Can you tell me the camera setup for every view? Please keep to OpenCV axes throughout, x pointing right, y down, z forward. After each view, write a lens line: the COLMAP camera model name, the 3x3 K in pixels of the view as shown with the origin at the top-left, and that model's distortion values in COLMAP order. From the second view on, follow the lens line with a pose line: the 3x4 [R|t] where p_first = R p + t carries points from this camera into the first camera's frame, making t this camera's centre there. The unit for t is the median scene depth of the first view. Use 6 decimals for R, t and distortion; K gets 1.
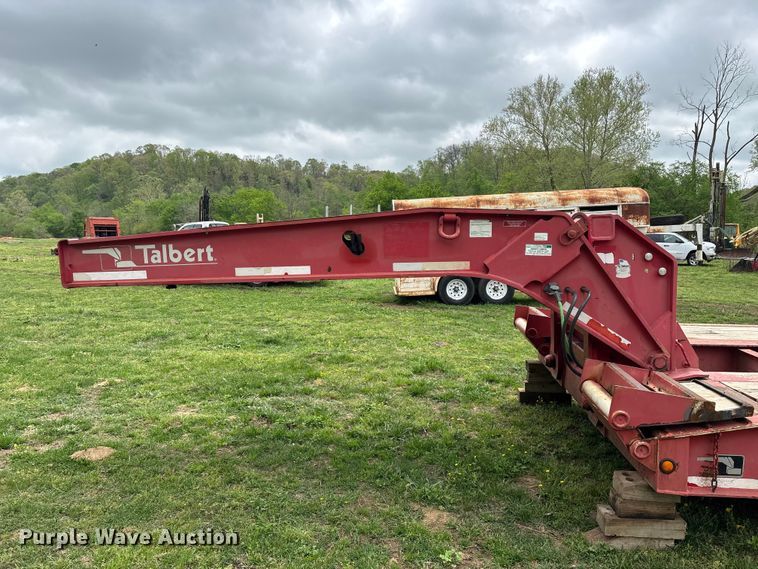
lens RADIAL K [[577.4, 0, 379.0], [0, 577.4, 284.5], [0, 0, 1]] dist [0.055800, -0.053955]
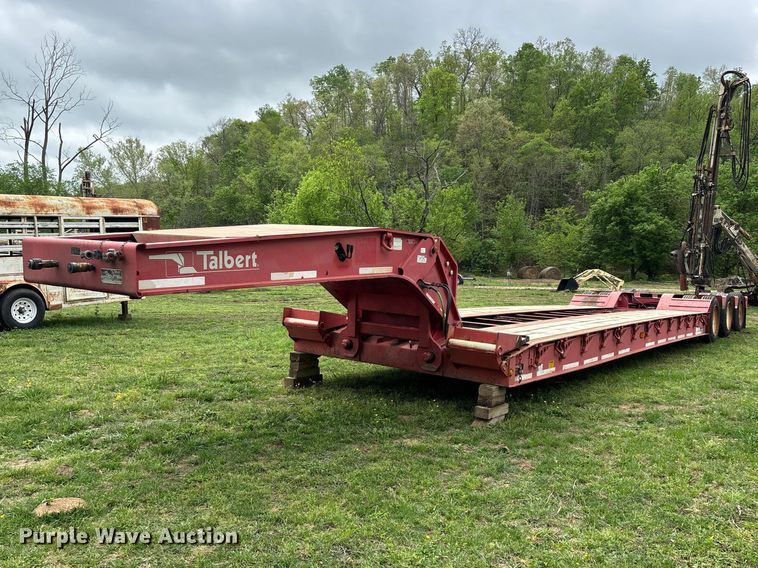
lens RADIAL K [[698.2, 0, 411.4], [0, 698.2, 284.7], [0, 0, 1]] dist [0.008868, 0.000072]
pose [[0.507760, -0.023006, 0.861192, -0.362536], [0.052183, 0.998629, -0.004090, 0.003877], [-0.859917, 0.047016, 0.508264, 0.024502]]
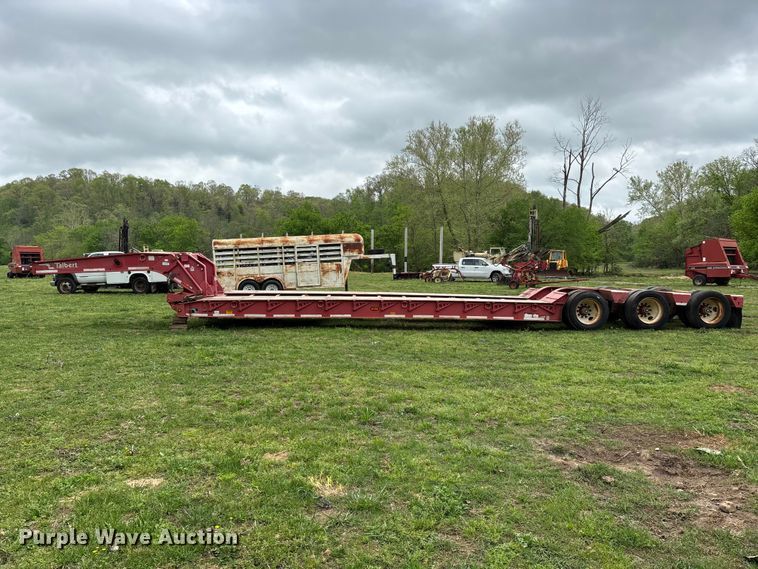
lens RADIAL K [[591.7, 0, 383.7], [0, 591.7, 285.4], [0, 0, 1]] dist [0.052092, -0.000076]
pose [[0.994906, -0.007217, 0.100552, 0.357308], [0.011480, 0.999057, -0.041878, 0.072436], [-0.100155, 0.042818, 0.994050, -0.838217]]
